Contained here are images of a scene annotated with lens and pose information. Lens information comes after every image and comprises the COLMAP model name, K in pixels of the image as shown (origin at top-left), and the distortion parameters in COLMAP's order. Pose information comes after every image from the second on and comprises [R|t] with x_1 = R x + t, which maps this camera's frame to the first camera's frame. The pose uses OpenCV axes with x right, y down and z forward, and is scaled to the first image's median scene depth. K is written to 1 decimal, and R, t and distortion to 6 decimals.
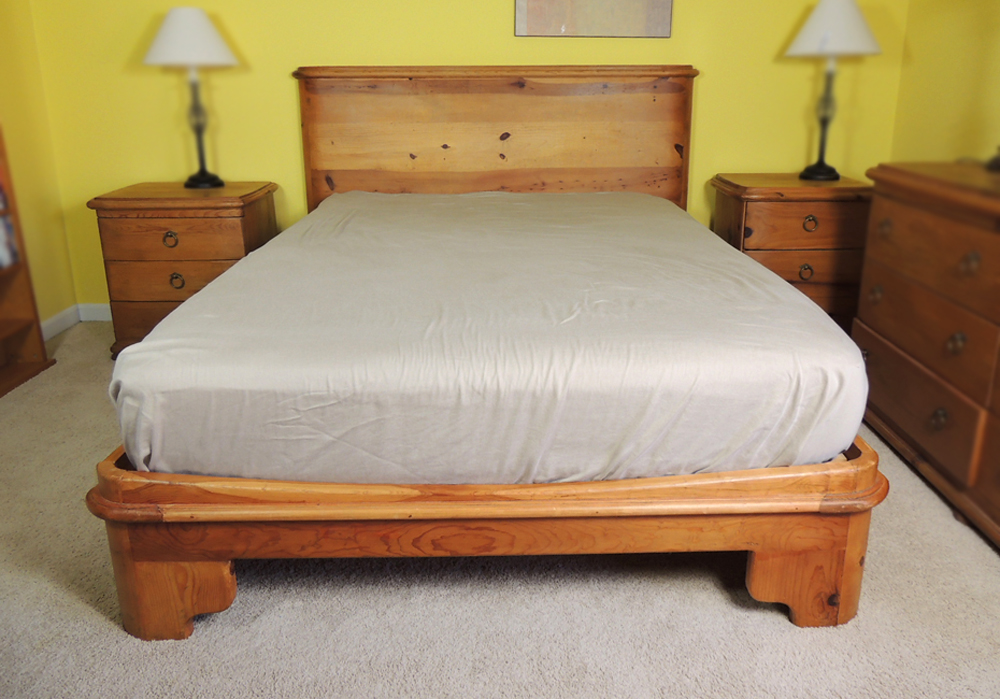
lens RADIAL K [[797.6, 0, 500.7], [0, 797.6, 317.1], [0, 0, 1]] dist [0.012871, 0.006381]
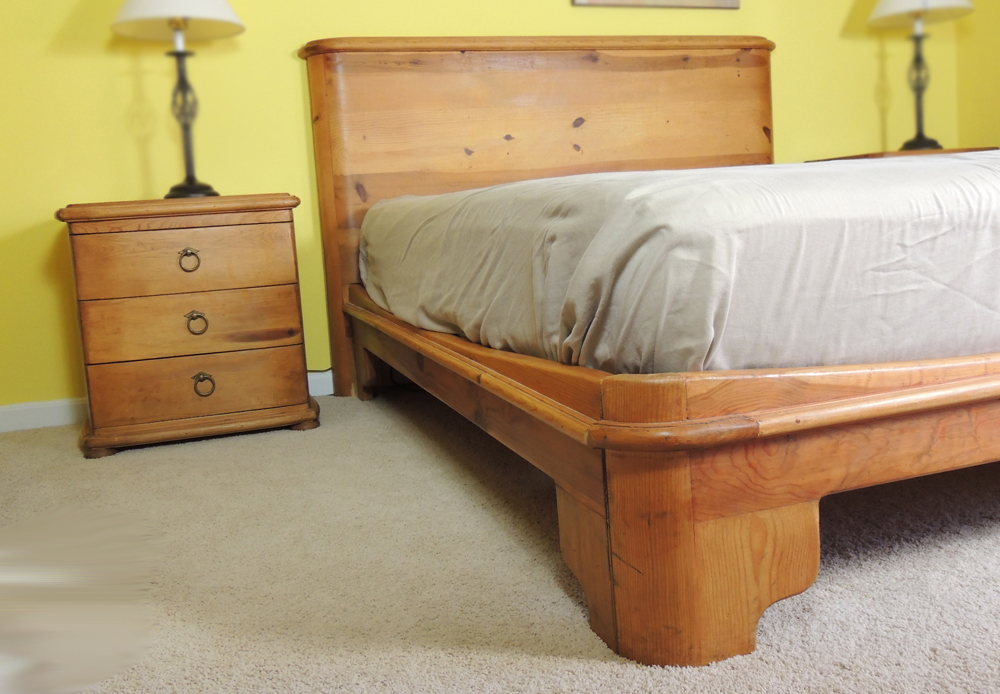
lens RADIAL K [[989.5, 0, 500.0], [0, 989.5, 347.0], [0, 0, 1]] dist [-0.011951, 0.001672]
pose [[0.935152, -0.098347, 0.340322, -0.789243], [0.160167, 0.974271, -0.158567, 0.251485], [-0.315971, 0.202792, 0.926843, 0.289057]]
